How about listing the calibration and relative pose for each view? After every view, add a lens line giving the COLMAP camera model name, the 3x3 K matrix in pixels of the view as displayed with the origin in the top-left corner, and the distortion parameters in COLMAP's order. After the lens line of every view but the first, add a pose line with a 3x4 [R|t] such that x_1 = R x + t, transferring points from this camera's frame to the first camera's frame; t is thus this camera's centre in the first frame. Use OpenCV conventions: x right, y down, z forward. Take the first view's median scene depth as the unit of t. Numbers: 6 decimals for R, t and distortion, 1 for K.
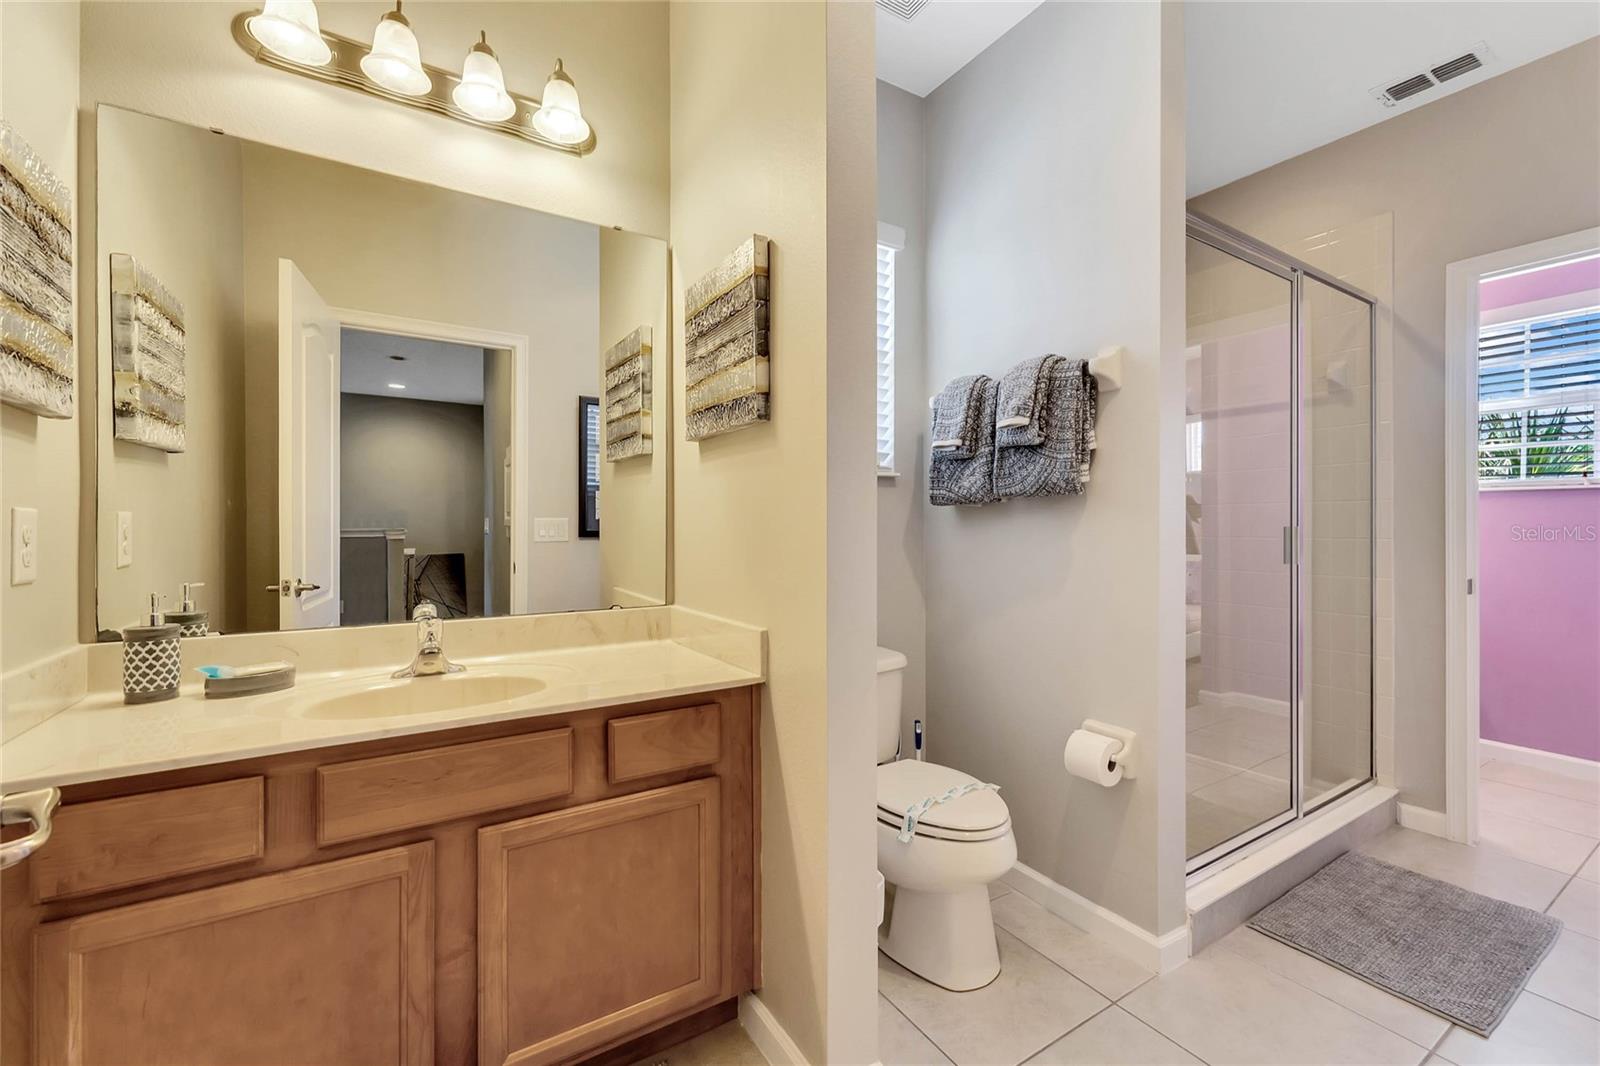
lens RADIAL K [[678.5, 0, 805.2], [0, 678.5, 522.1], [0, 0, 1]] dist [0.011408, -0.000127]
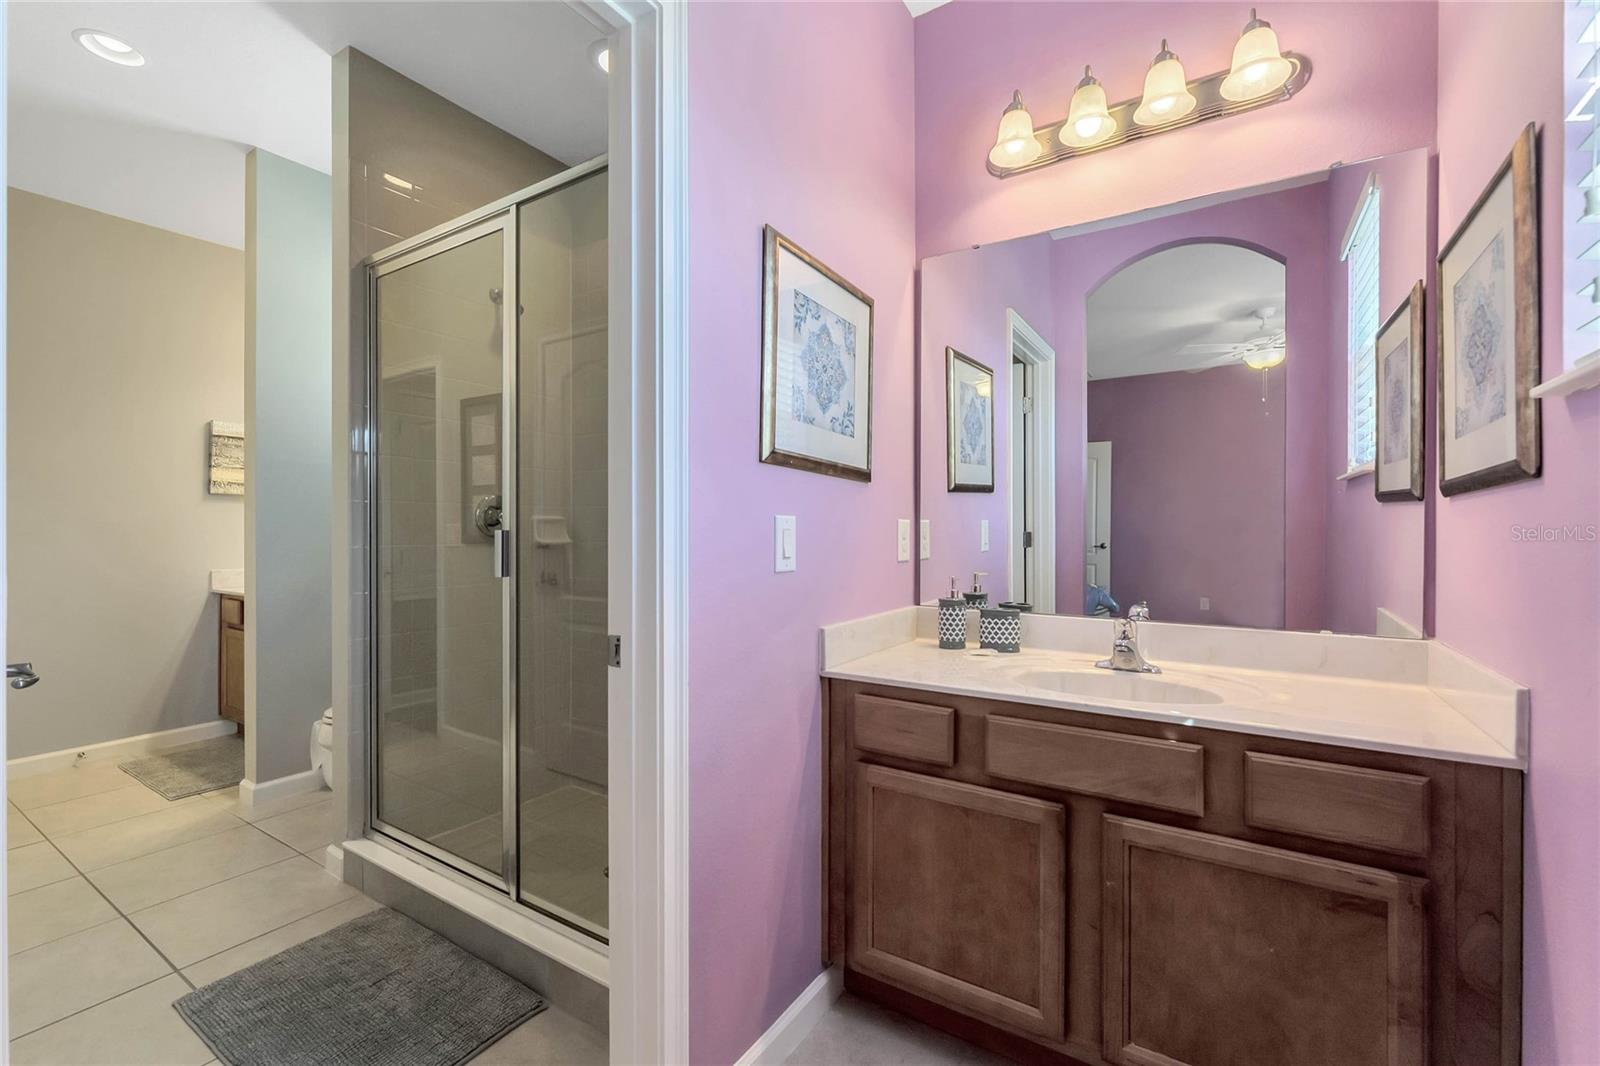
lens RADIAL K [[656.9, 0, 800.0], [0, 656.9, 533.0], [0, 0, 1]] dist [0.000190, -0.000067]
pose [[0.419885, -0.000103, -0.907577, 0.201653], [0.004760, 0.999986, 0.002089, 0.007571], [0.907565, -0.005197, 0.419880, 0.114704]]
